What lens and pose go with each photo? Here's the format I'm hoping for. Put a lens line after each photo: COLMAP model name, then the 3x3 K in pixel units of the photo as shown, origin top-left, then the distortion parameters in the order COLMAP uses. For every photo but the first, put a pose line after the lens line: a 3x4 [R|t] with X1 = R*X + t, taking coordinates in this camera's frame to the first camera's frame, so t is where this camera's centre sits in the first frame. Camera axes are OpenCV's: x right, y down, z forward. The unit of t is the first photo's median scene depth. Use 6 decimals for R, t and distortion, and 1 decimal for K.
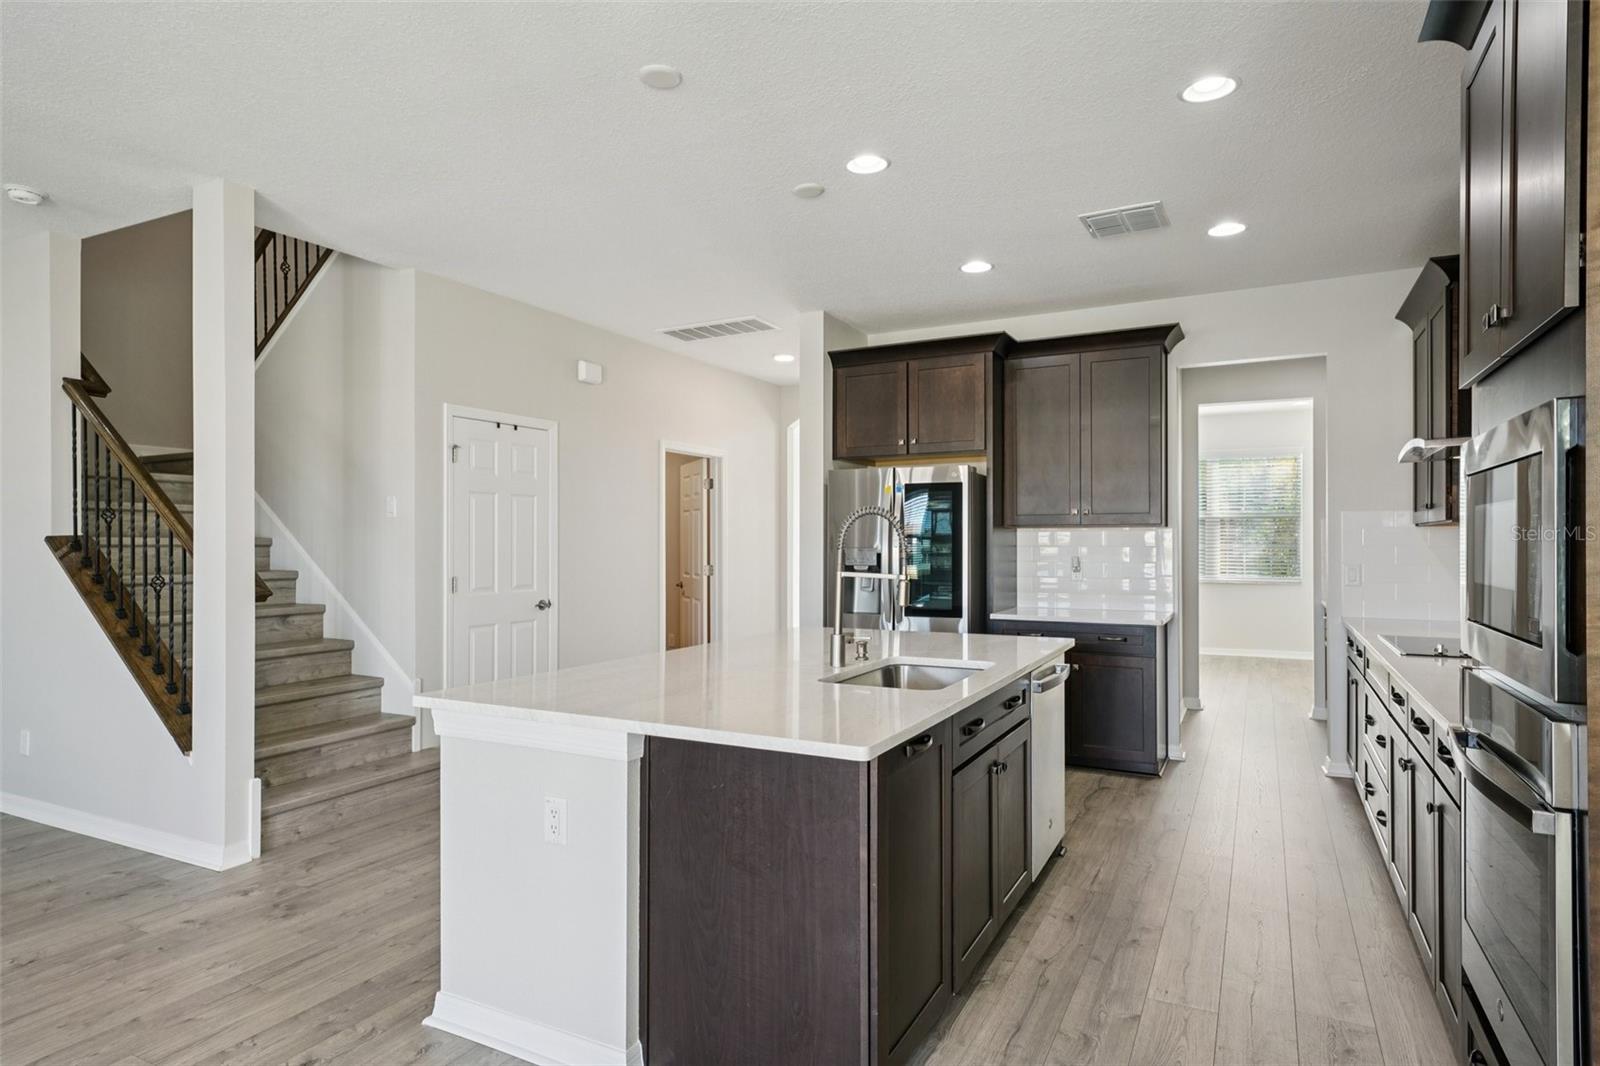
lens RADIAL K [[895.2, 0, 788.9], [0, 895.2, 537.8], [0, 0, 1]] dist [0.026918, -0.003172]
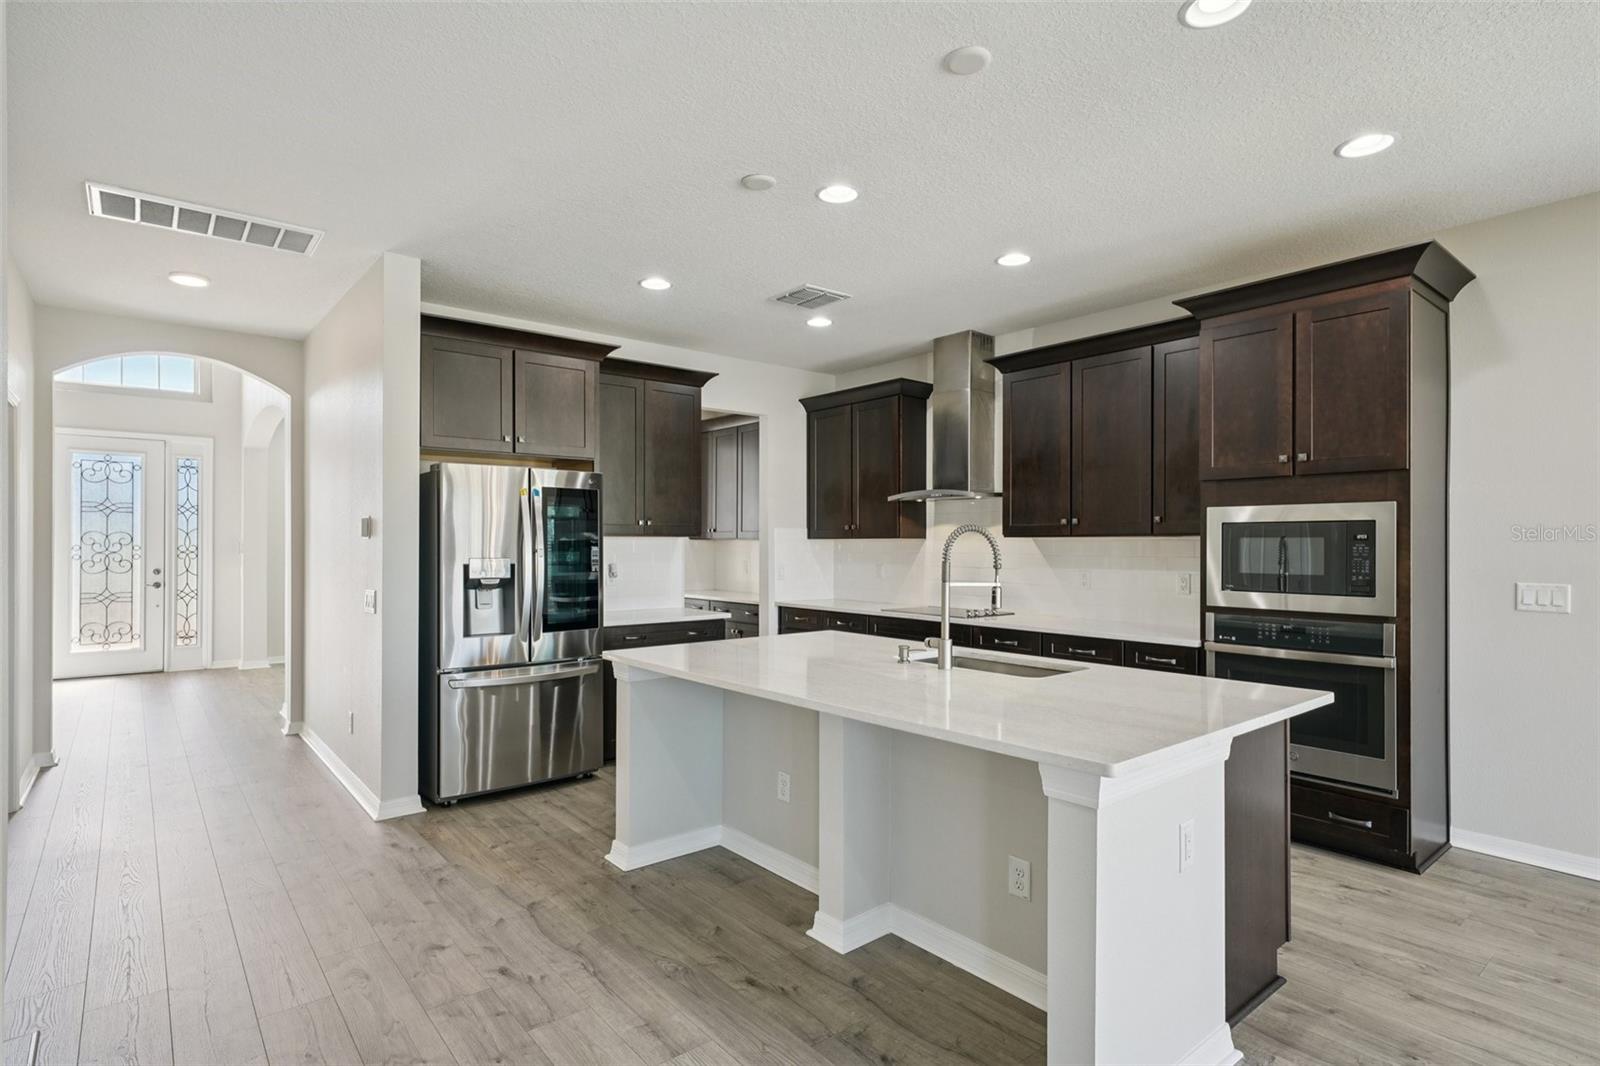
lens RADIAL K [[804.6, 0, 790.8], [0, 804.6, 540.8], [0, 0, 1]] dist [-0.003274, 0.006108]
pose [[0.384225, 0.006189, 0.923219, -0.633258], [-0.009276, 0.999953, -0.002843, -0.007276], [-0.923193, -0.007471, 0.384265, 0.541600]]
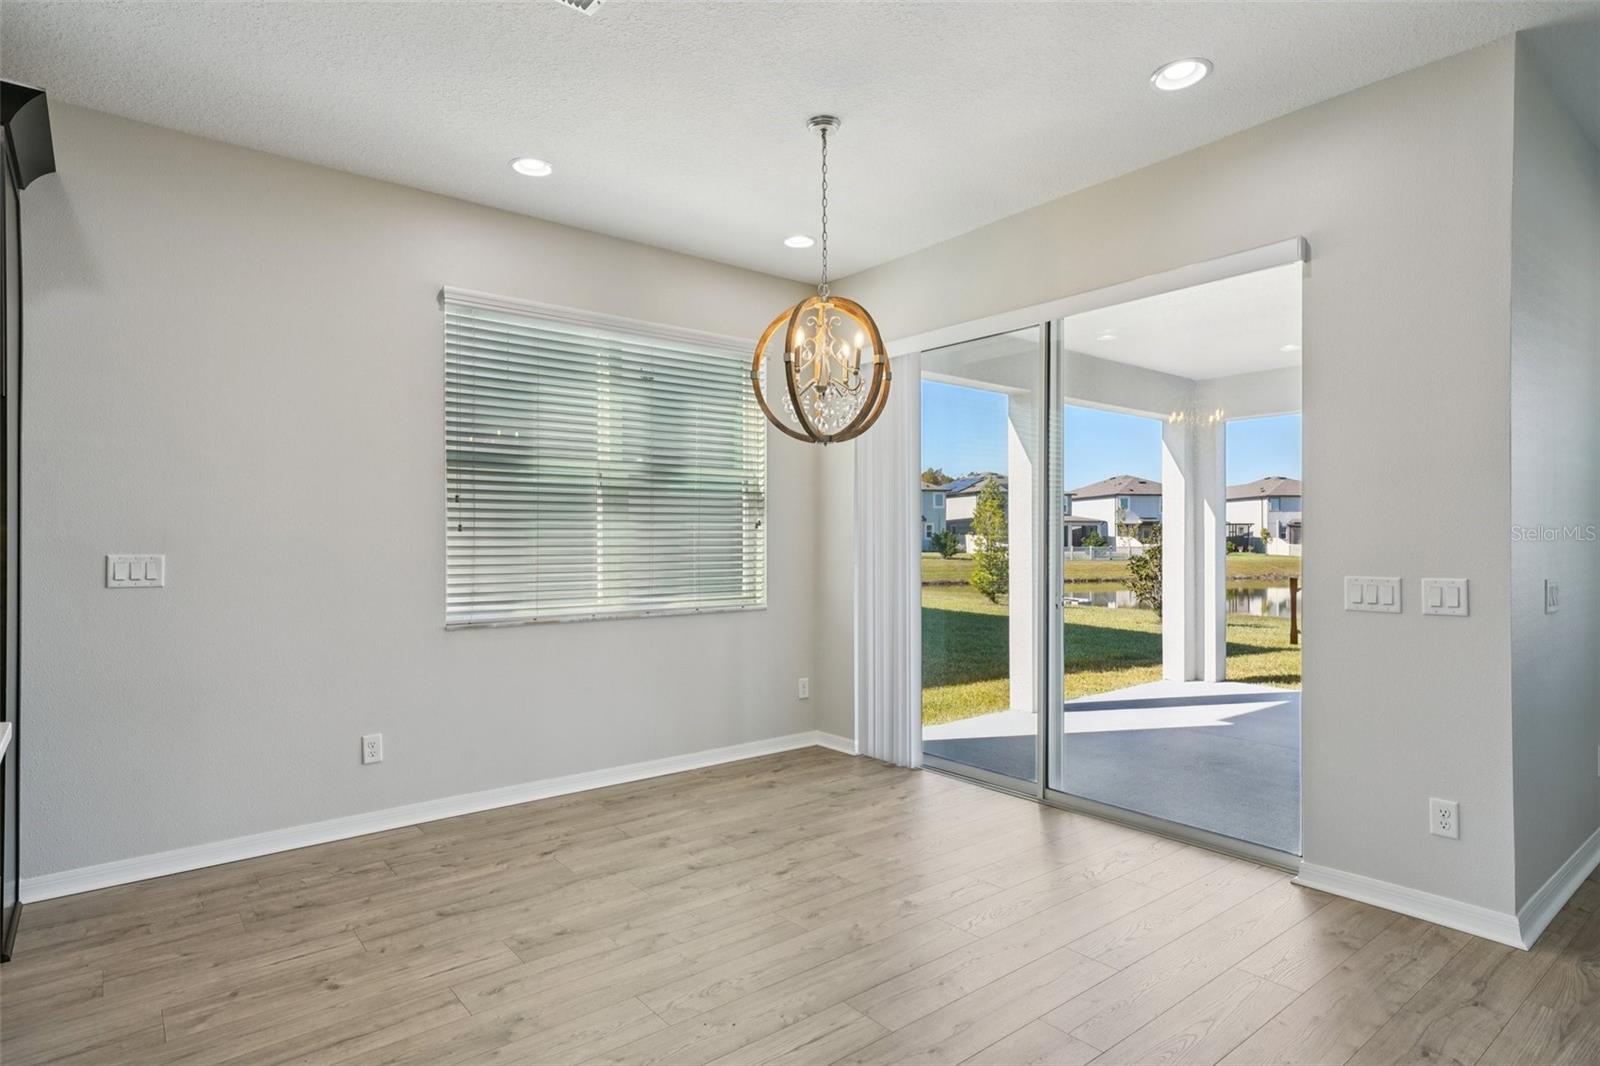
lens RADIAL K [[858.8, 0, 791.9], [0, 858.8, 534.3], [0, 0, 1]] dist [0.013485, 0.001763]
pose [[-0.920449, 0.004806, 0.390833, -0.429225], [0.000120, 0.999928, -0.012014, 0.016553], [-0.390862, -0.011011, -0.920383, 0.624007]]
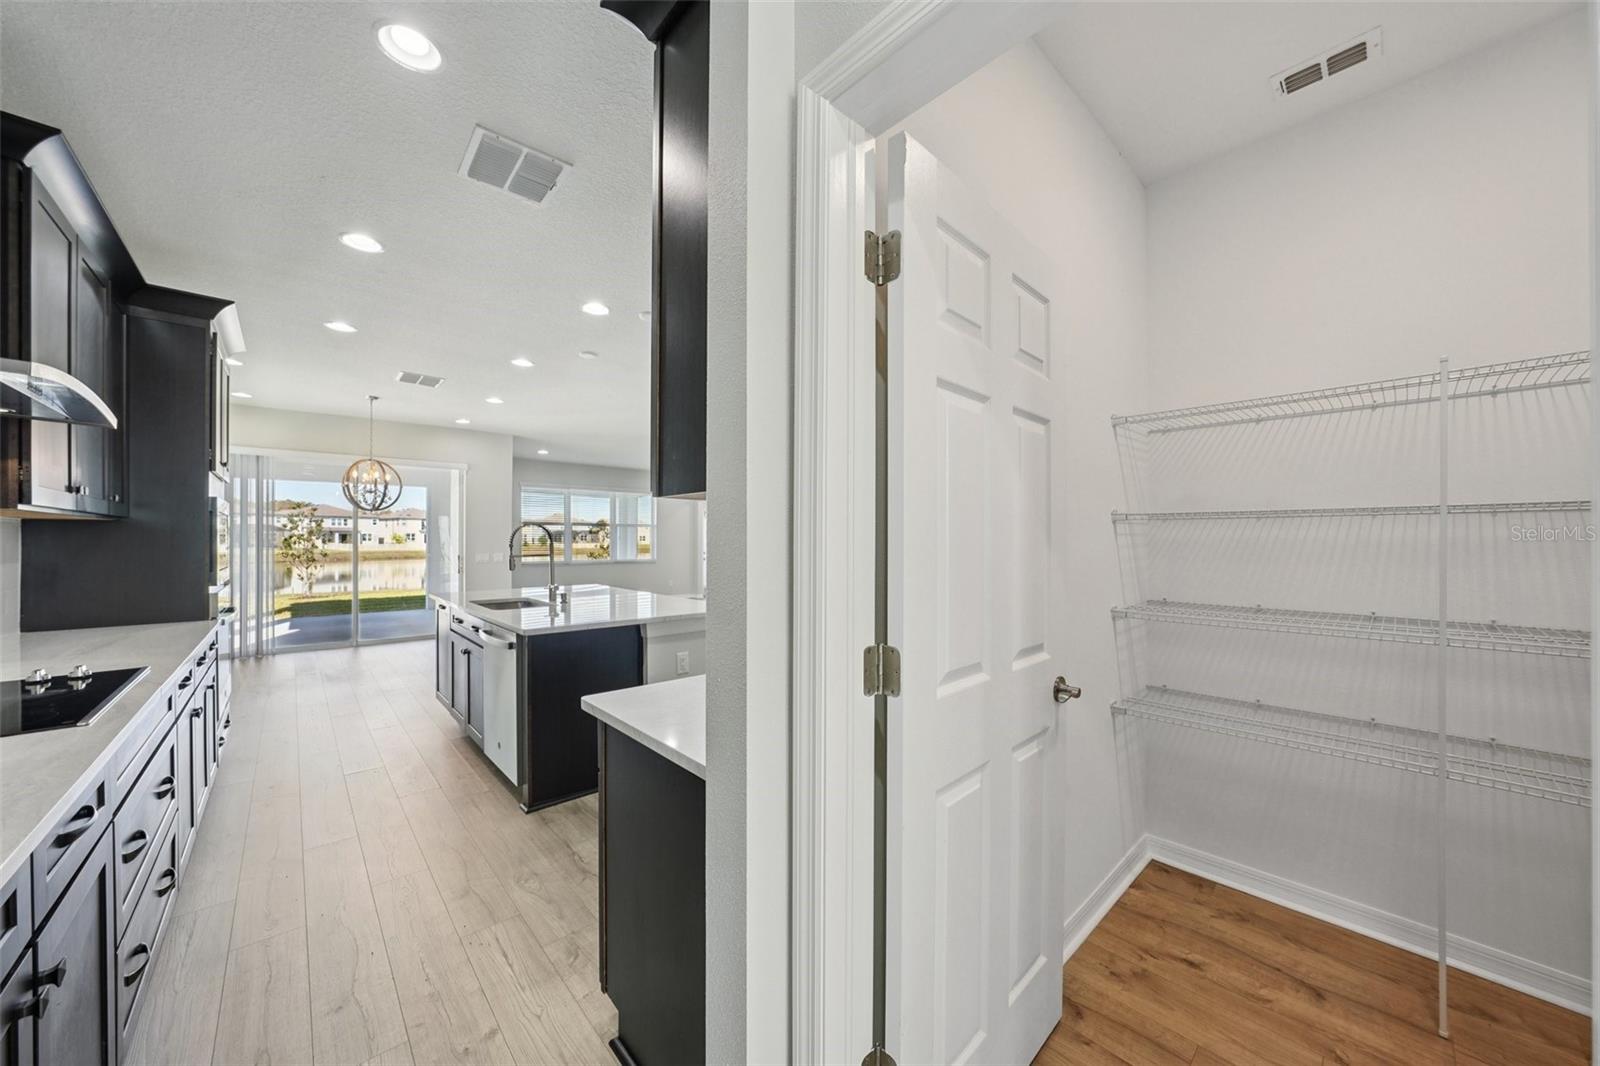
lens RADIAL K [[563.0, 0, 792.2], [0, 563.0, 543.9], [0, 0, 1]] dist [-0.022181, 0.003790]
pose [[-0.340747, 0.008488, -0.940117, 0.726949], [0.006282, 0.999957, 0.006751, 0.004172], [0.940134, -0.003606, -0.340786, 1.325736]]
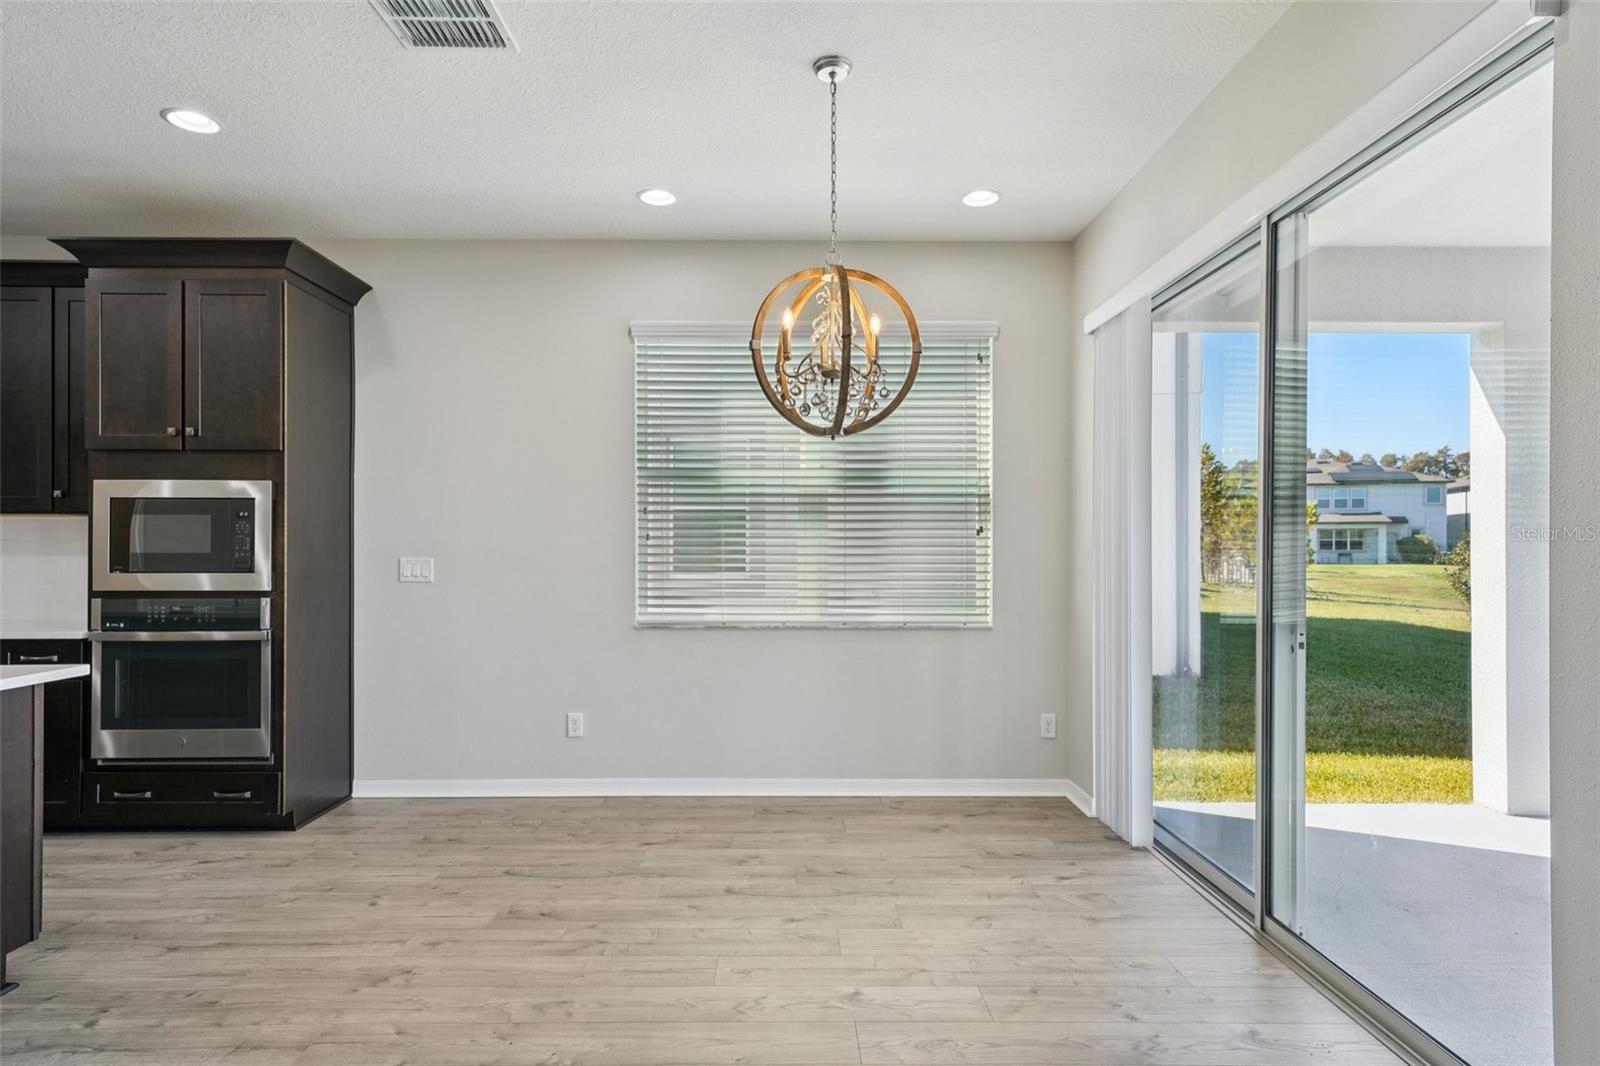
lens RADIAL K [[858.8, 0, 787.2], [0, 858.8, 544.4], [0, 0, 1]] dist [0.013485, 0.001763]
pose [[-0.479914, 0.006401, 0.877292, -0.706270], [-0.005895, 0.999927, -0.010521, 0.016822], [-0.877296, -0.010221, -0.479841, 0.273493]]
